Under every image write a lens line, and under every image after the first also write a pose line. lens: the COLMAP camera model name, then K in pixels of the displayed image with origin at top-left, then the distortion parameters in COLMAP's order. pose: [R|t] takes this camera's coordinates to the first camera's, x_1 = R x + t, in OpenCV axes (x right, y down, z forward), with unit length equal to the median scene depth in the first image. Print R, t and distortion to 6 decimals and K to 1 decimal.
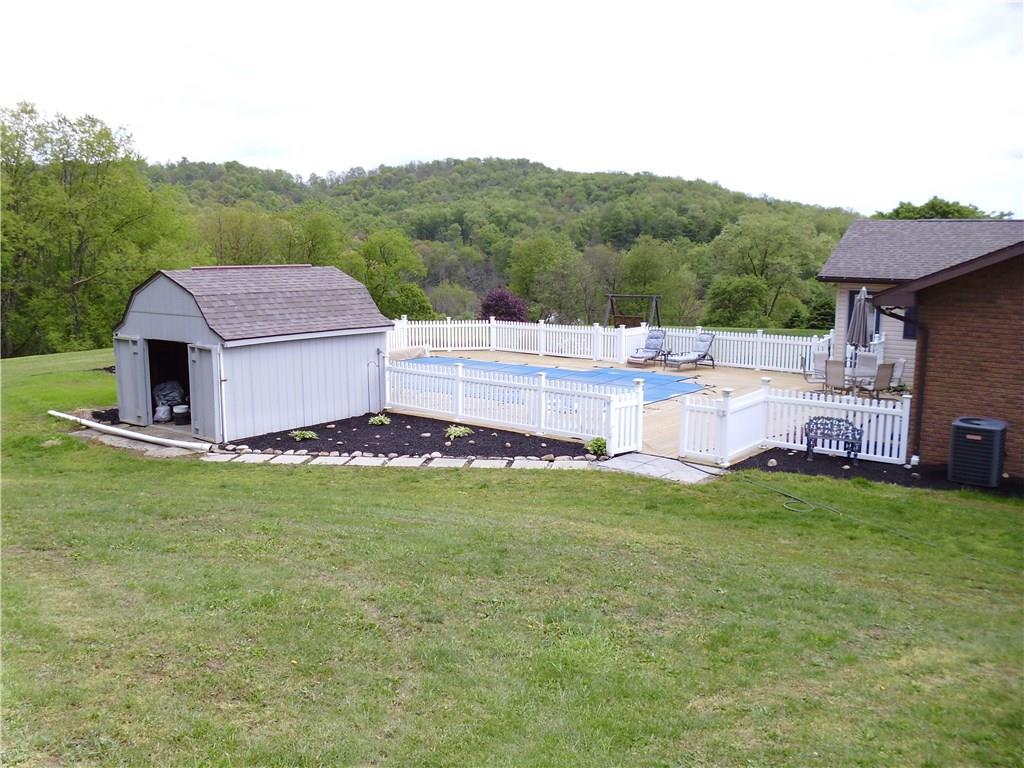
lens RADIAL K [[895.4, 0, 510.4], [0, 895.4, 358.5], [0, 0, 1]] dist [-0.000408, -0.132469]
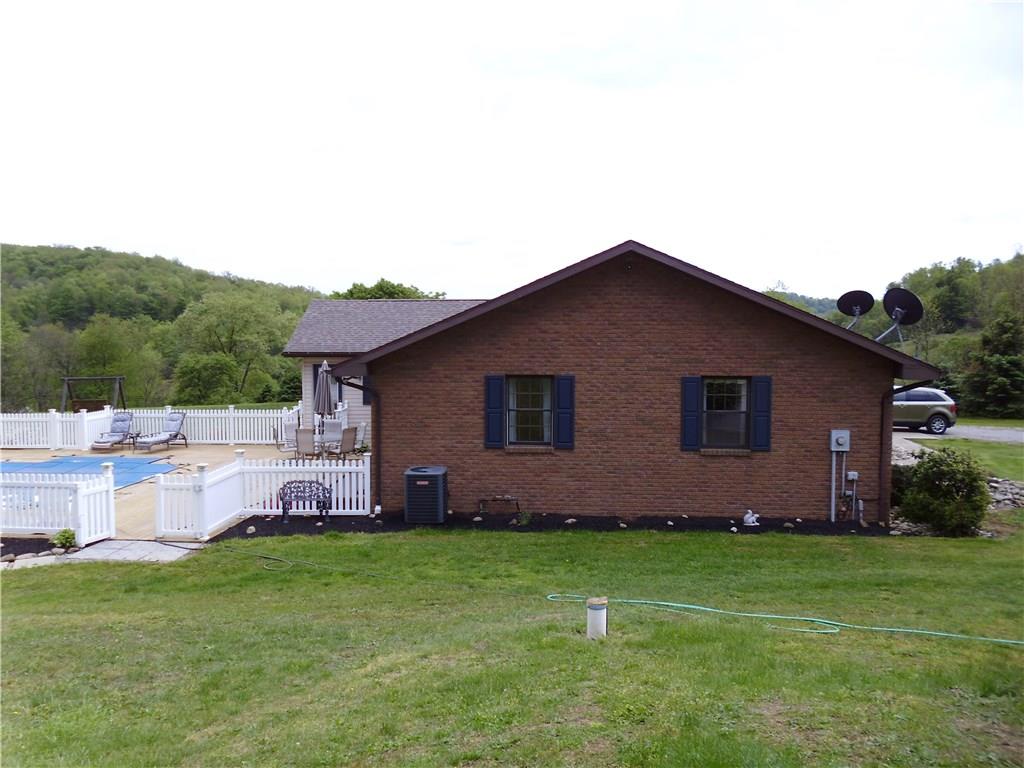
lens RADIAL K [[877.5, 0, 512.0], [0, 877.5, 384.0], [0, 0, 1]] dist [0.100047, -0.238089]
pose [[0.835682, -0.048979, 0.547025, -0.012220], [0.079758, 0.996280, -0.032642, 0.004169], [-0.543391, 0.070908, 0.836480, -0.051412]]
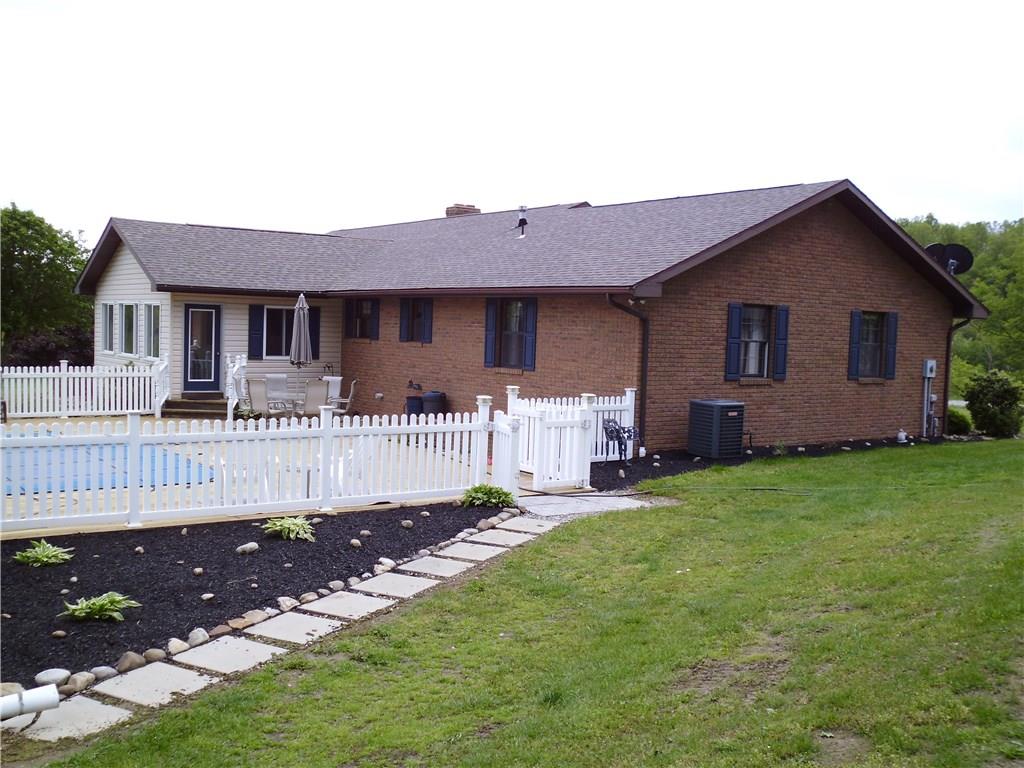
lens RADIAL K [[1026.8, 0, 512.0], [0, 1026.8, 384.0], [0, 0, 1]] dist [-0.050182, 0.001125]
pose [[0.283452, -0.058450, 0.957204, -0.667655], [0.091845, 0.995207, 0.033573, -0.013849], [-0.954578, 0.078398, 0.287462, 0.772698]]
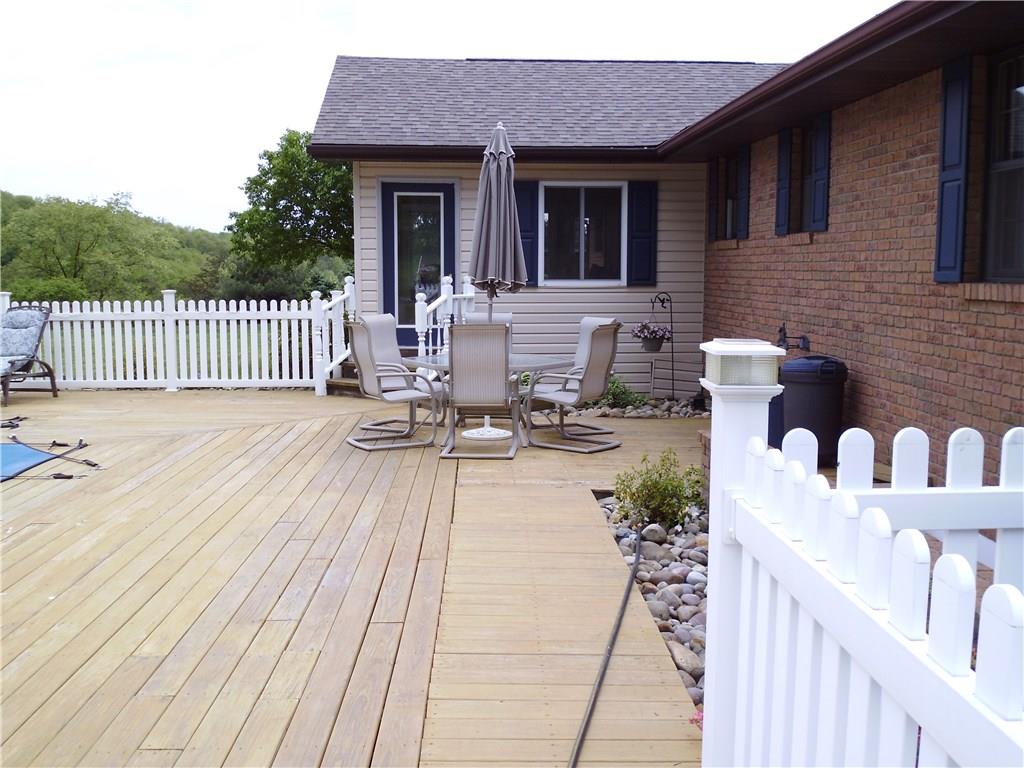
lens RADIAL K [[1026.8, 0, 512.0], [0, 1026.8, 384.0], [0, 0, 1]] dist [-0.050182, 0.001125]
pose [[0.771376, -0.080436, 0.631275, 0.186481], [0.085701, 0.996074, 0.022197, 0.022831], [-0.630582, 0.036979, 0.775241, 0.969457]]
